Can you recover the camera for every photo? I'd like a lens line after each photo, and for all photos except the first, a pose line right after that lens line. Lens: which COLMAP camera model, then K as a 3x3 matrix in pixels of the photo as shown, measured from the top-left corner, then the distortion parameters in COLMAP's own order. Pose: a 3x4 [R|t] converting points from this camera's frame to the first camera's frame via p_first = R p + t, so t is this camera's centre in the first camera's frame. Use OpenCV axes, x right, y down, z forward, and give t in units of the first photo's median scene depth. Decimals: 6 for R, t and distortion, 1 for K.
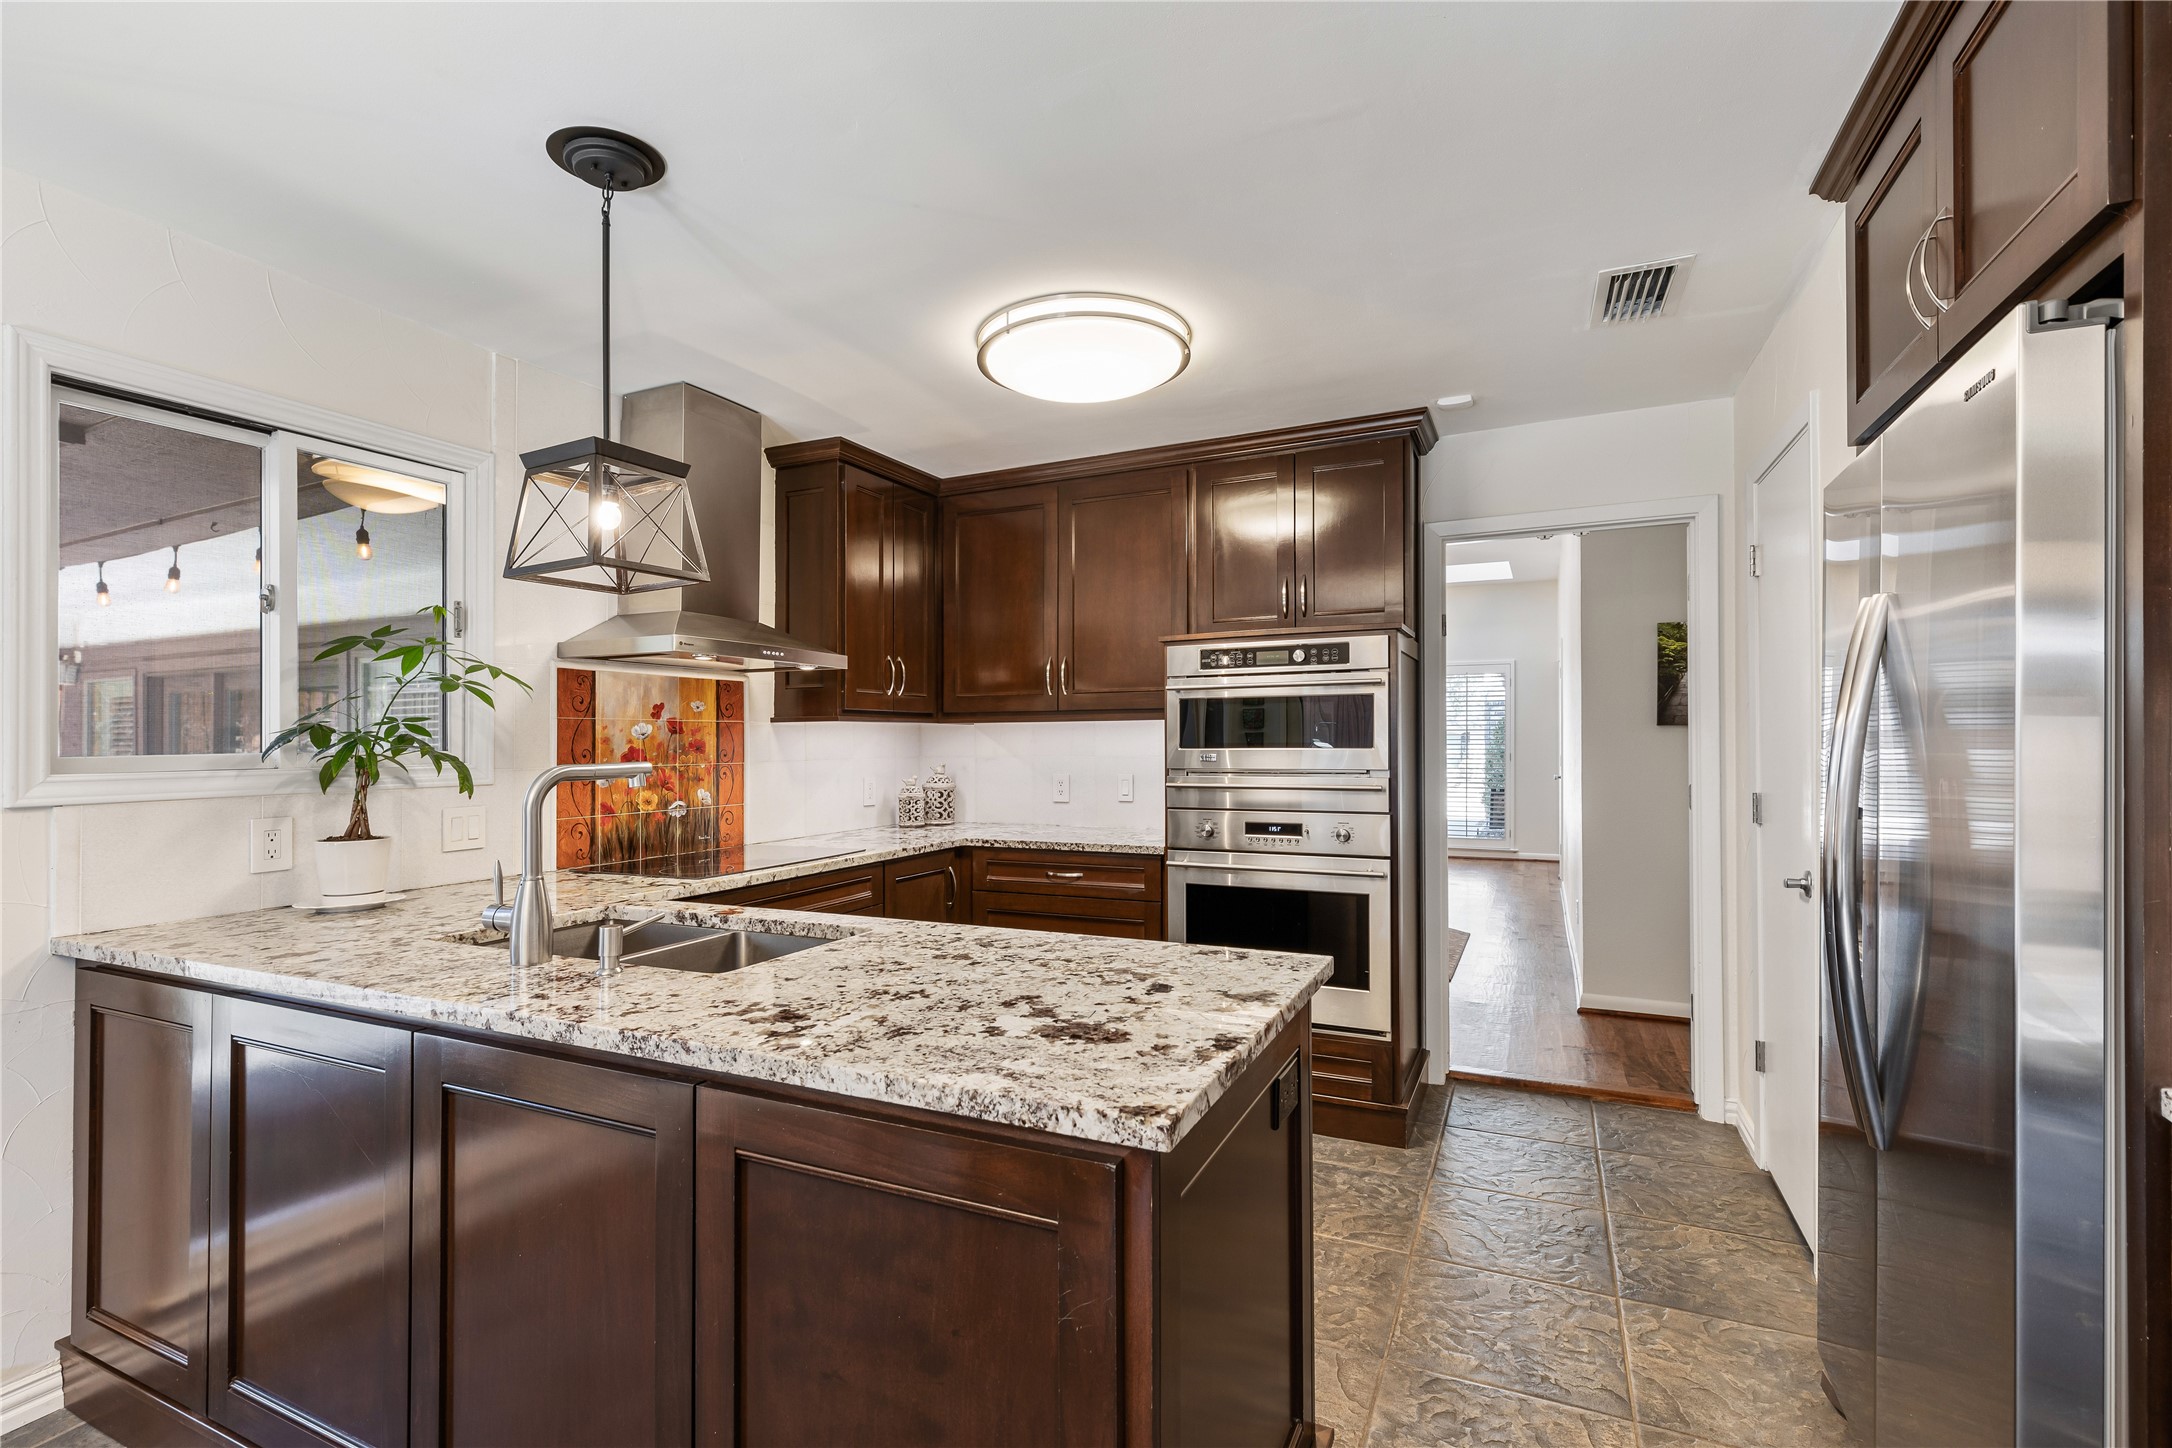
lens RADIAL K [[972.8, 0, 1107.9], [0, 972.8, 730.3], [0, 0, 1]] dist [0.002651, -0.000834]
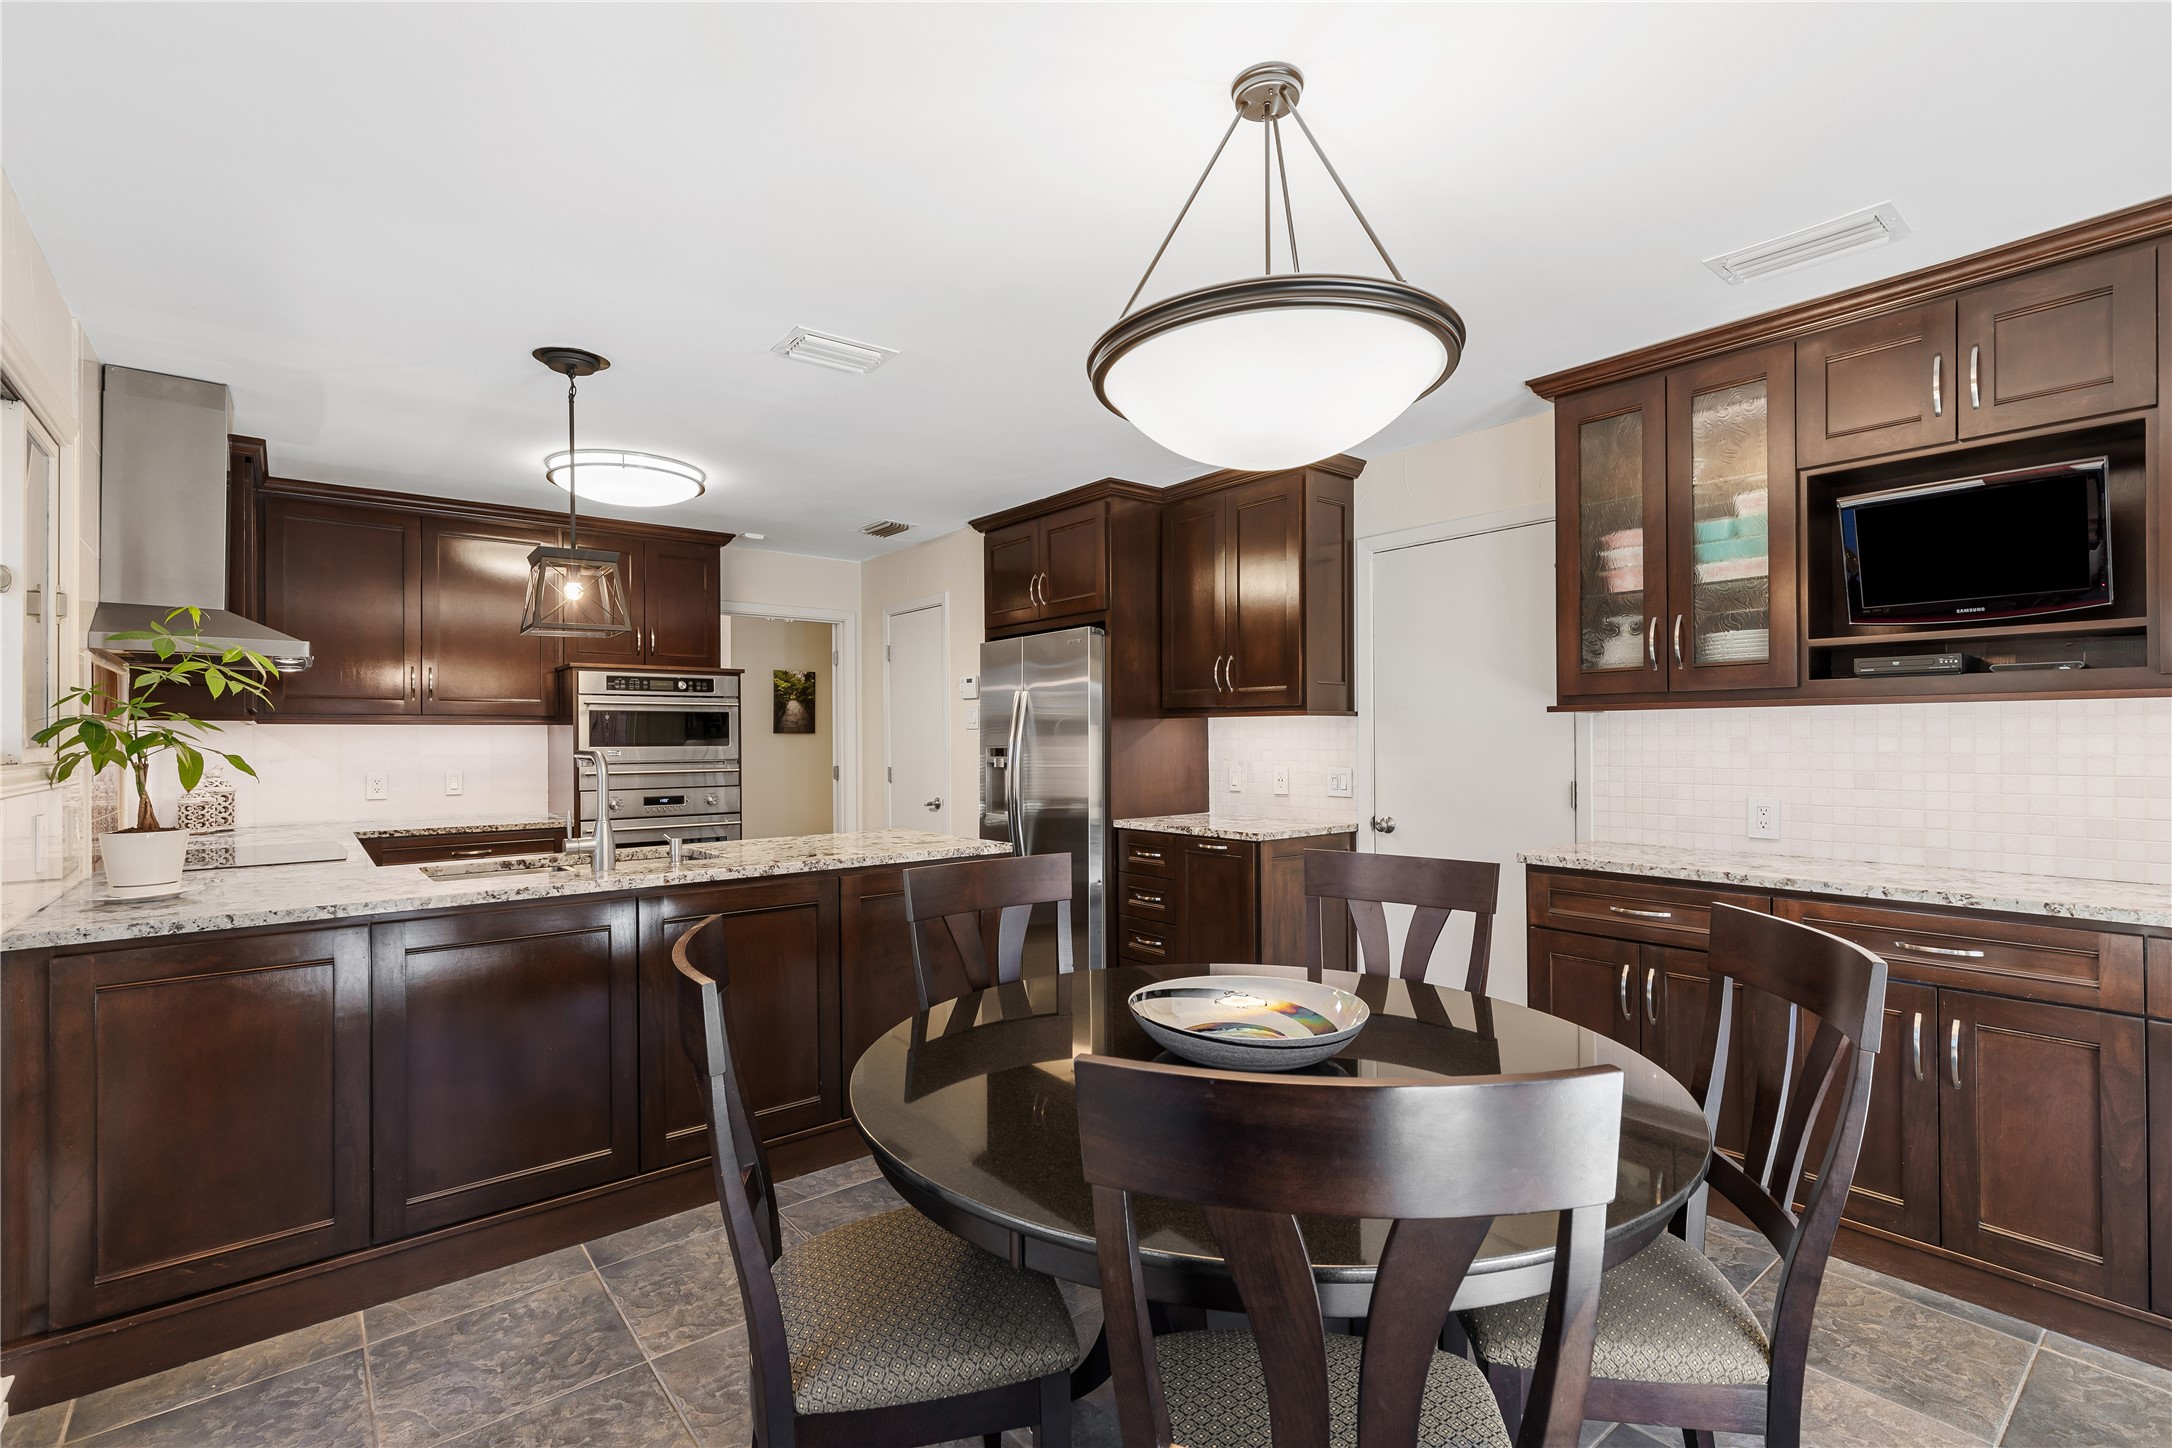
lens RADIAL K [[972.8, 0, 1088.2], [0, 972.8, 734.7], [0, 0, 1]] dist [0.002651, -0.000834]
pose [[0.448884, 0.009502, 0.893539, -0.868107], [-0.006569, 0.999952, -0.007334, 0.007300], [-0.893566, -0.002578, 0.448925, -0.245688]]
